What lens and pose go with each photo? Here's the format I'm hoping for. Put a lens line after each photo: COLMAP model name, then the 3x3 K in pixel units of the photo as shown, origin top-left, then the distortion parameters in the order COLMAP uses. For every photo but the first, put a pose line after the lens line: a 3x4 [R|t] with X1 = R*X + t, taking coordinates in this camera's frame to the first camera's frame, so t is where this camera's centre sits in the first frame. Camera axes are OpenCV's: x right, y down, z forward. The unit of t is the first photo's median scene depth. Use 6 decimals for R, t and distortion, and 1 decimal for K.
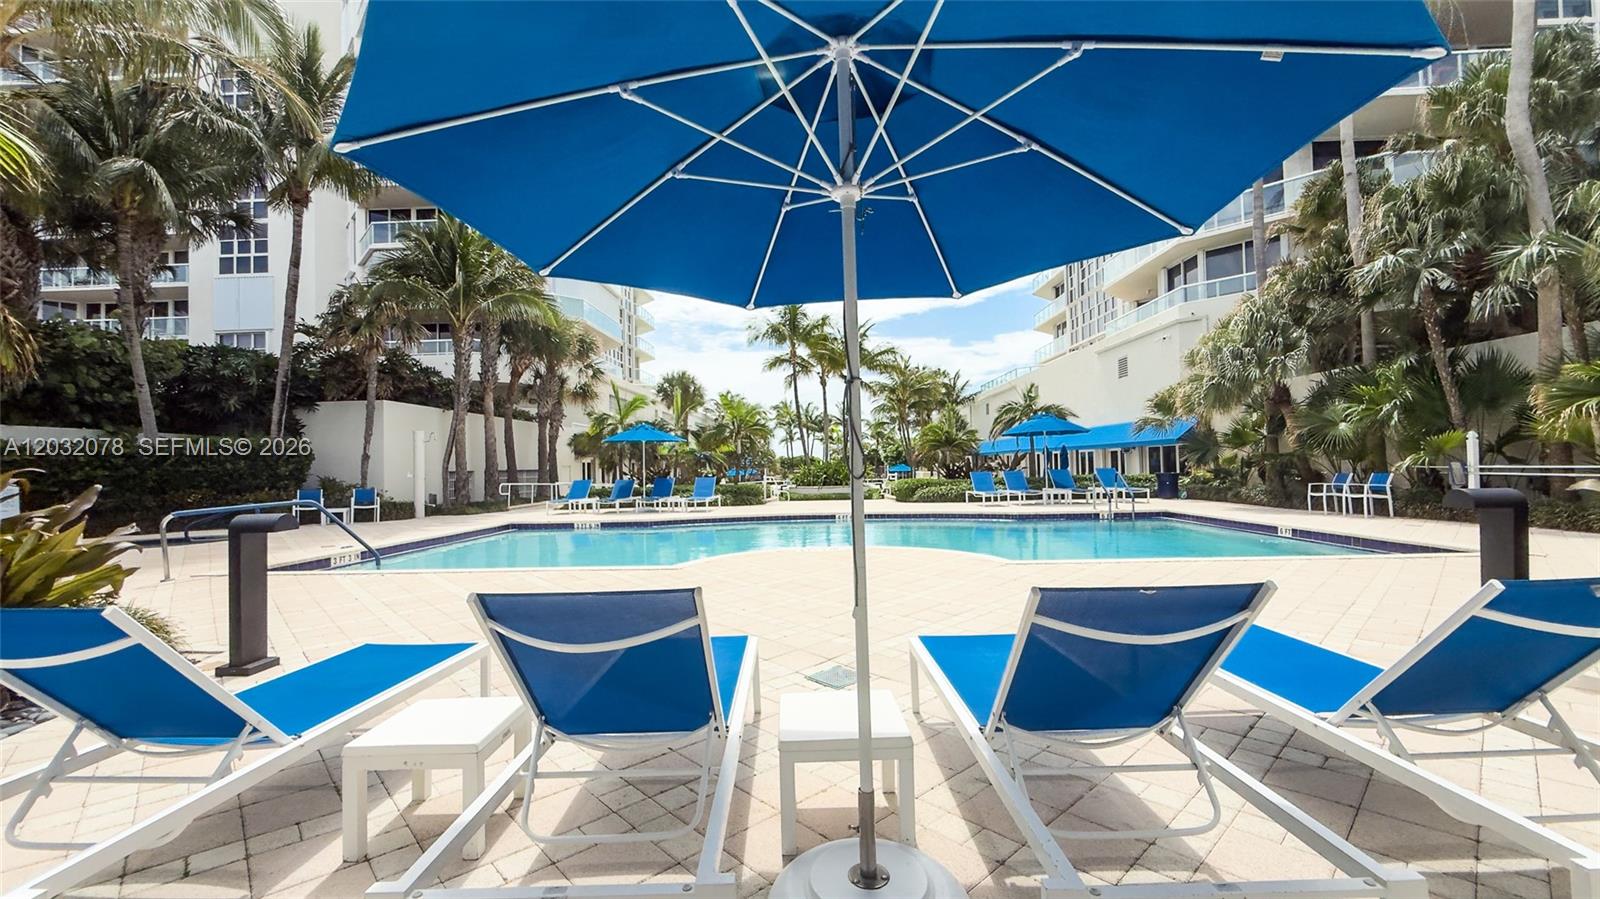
lens RADIAL K [[649.7, 0, 803.1], [0, 649.7, 448.0], [0, 0, 1]] dist [-0.002127, -0.000040]
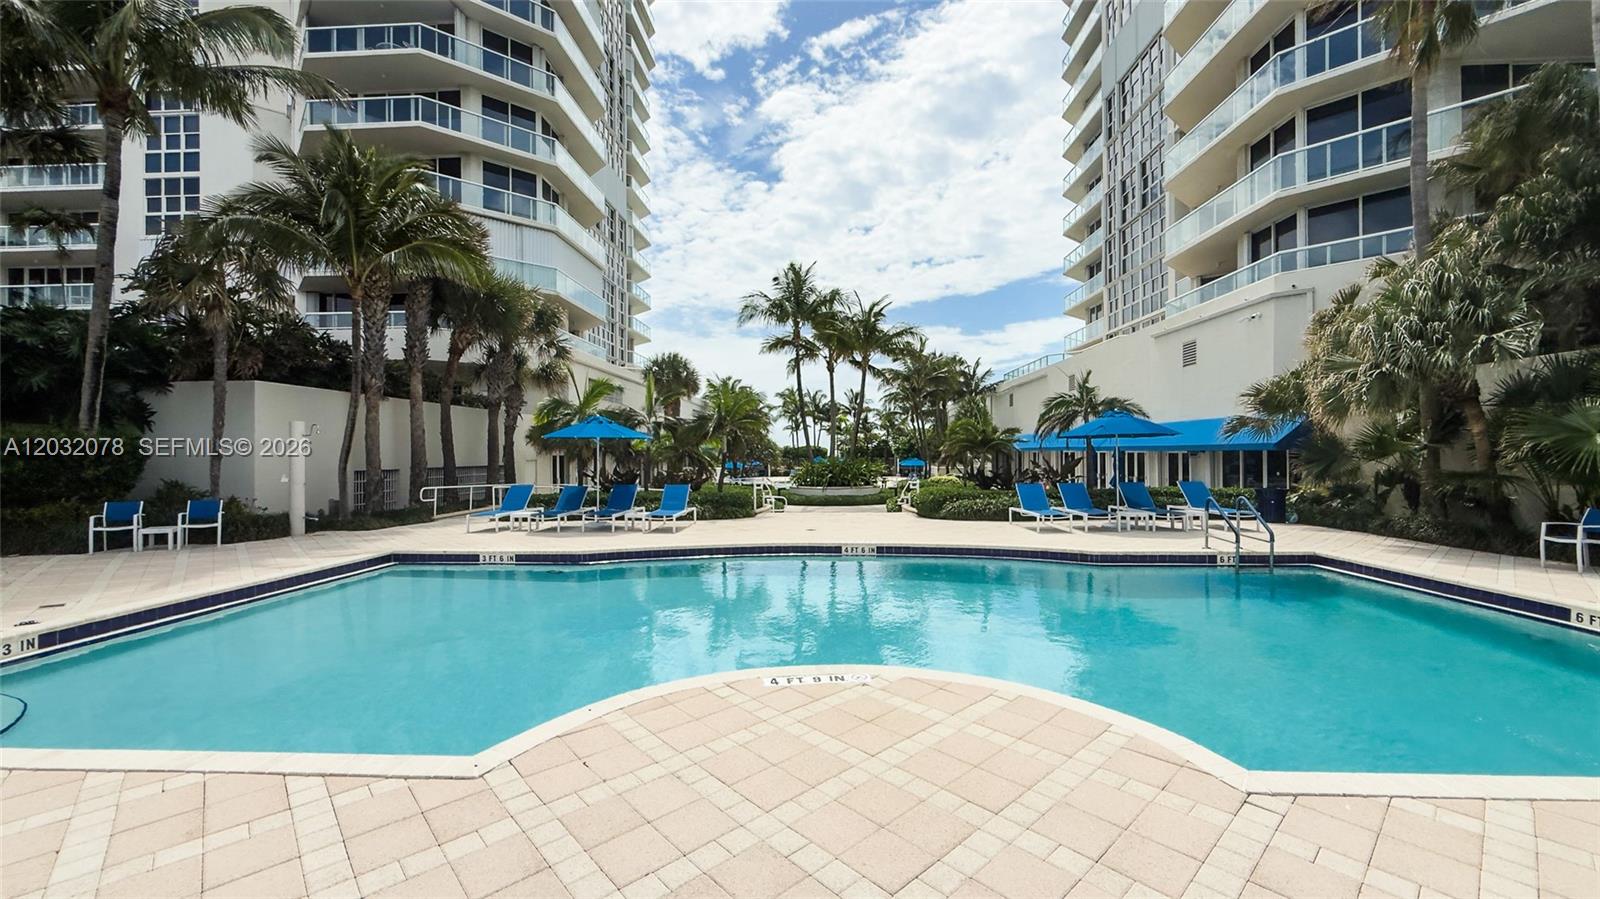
lens RADIAL K [[649.7, 0, 797.3], [0, 649.7, 452.0], [0, 0, 1]] dist [-0.002127, -0.000040]
pose [[0.999673, 0.016096, -0.019860, 0.007963], [-0.015579, 0.999542, 0.025958, -0.013242], [0.020269, -0.025640, 0.999466, 0.171102]]
